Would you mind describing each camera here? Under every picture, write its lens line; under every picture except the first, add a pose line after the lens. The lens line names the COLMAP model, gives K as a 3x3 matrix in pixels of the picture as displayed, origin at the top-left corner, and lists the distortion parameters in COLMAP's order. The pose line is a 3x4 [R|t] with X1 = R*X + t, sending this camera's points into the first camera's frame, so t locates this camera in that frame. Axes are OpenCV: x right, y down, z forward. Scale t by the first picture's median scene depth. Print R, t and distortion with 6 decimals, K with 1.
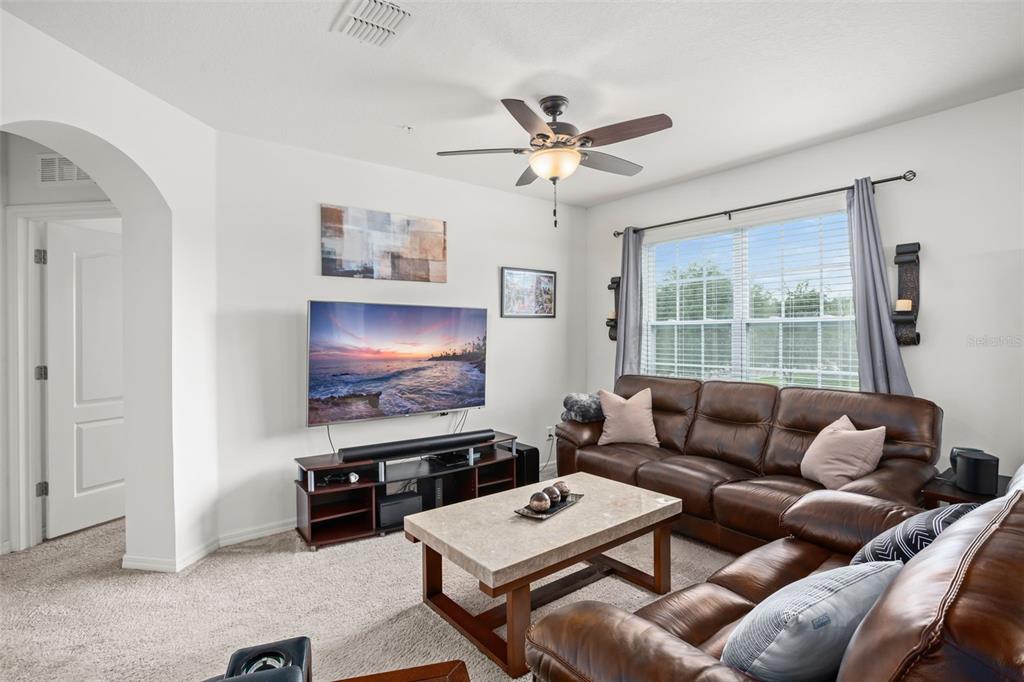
lens RADIAL K [[492.6, 0, 508.1], [0, 492.6, 337.7], [0, 0, 1]] dist [-0.019705, 0.004054]
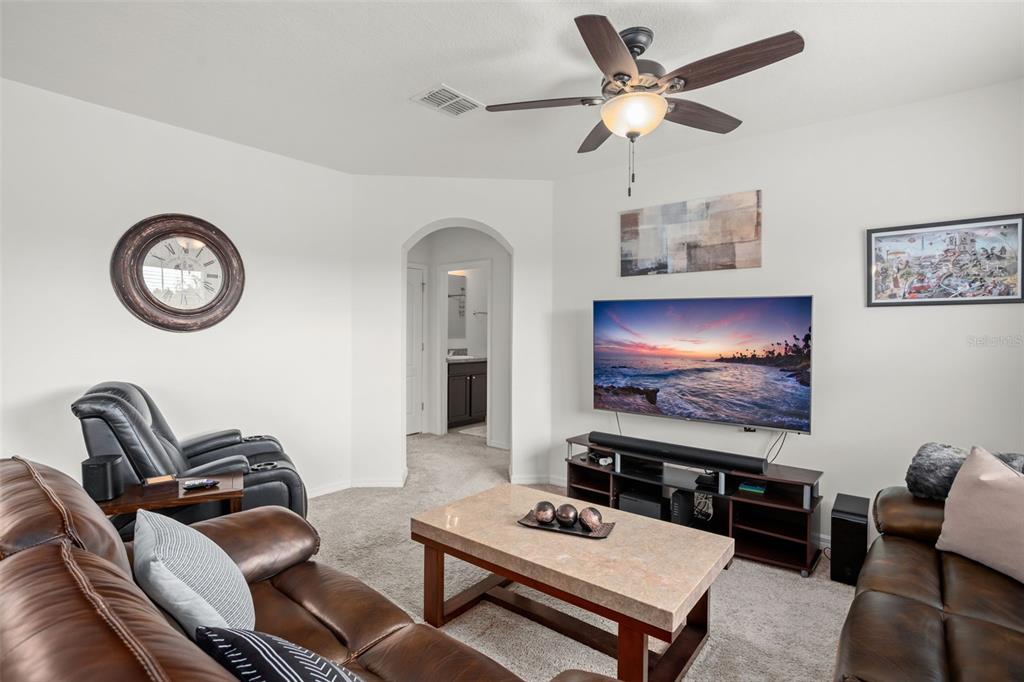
lens RADIAL K [[492.6, 0, 506.9], [0, 492.6, 331.0], [0, 0, 1]] dist [-0.019705, 0.004054]
pose [[0.247332, 0.005803, -0.968913, 0.588943], [-0.019209, 0.999815, 0.001085, -0.000357], [0.968740, 0.018344, 0.247398, 0.443799]]
